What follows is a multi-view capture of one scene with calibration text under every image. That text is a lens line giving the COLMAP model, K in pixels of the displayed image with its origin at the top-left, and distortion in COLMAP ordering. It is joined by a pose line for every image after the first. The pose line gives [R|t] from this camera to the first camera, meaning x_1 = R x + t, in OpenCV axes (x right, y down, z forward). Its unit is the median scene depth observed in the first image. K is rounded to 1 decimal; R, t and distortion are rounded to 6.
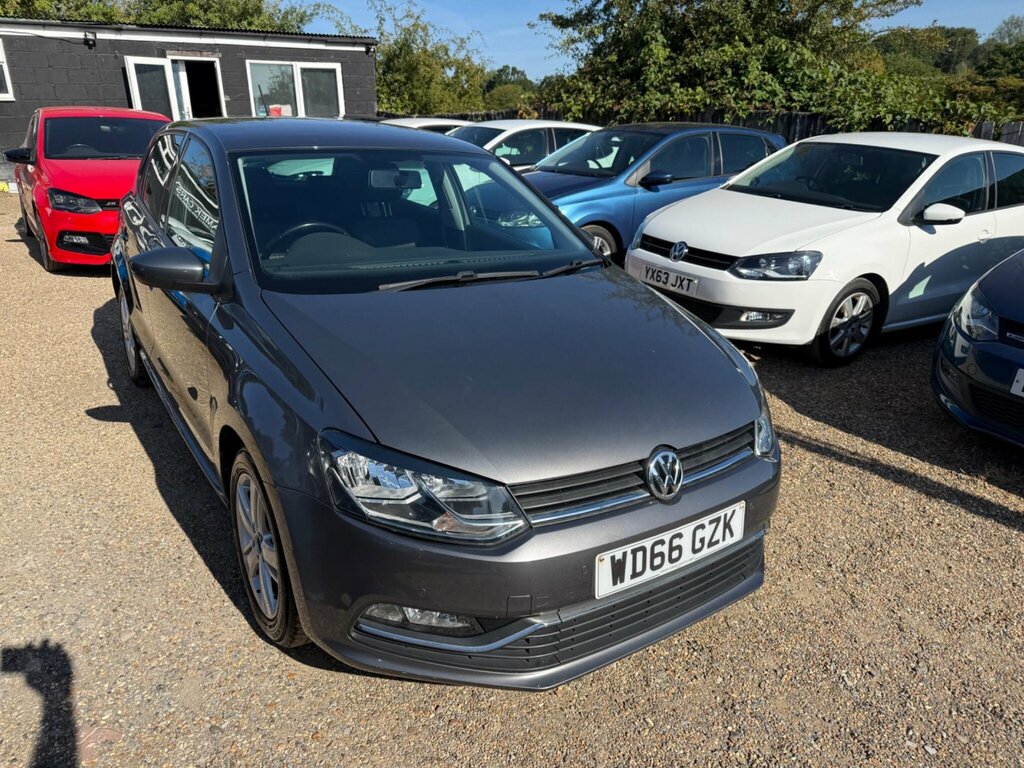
lens RADIAL K [[727.5, 0, 495.5], [0, 727.5, 377.9], [0, 0, 1]] dist [0.012506, -0.019243]
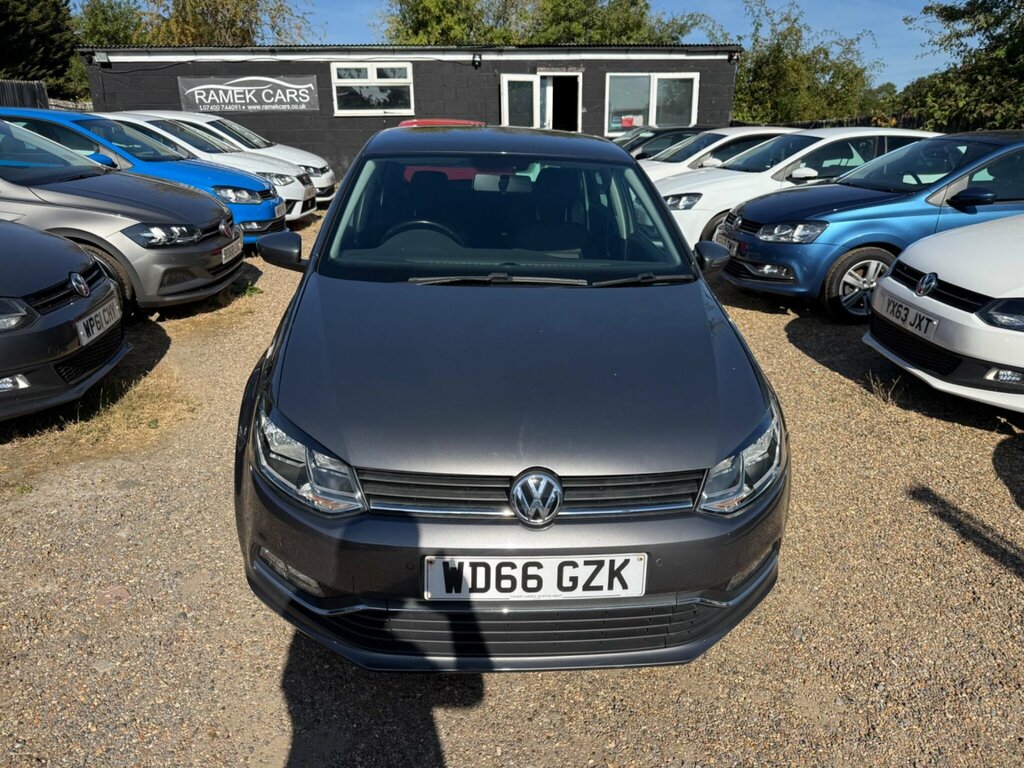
lens RADIAL K [[727.5, 0, 497.5], [0, 727.5, 379.2], [0, 0, 1]] dist [0.012506, -0.019243]
pose [[0.868023, 0.156120, -0.471342, 0.318511], [-0.161364, 0.986452, 0.029569, -0.020132], [0.469572, 0.050391, 0.881455, 0.072027]]
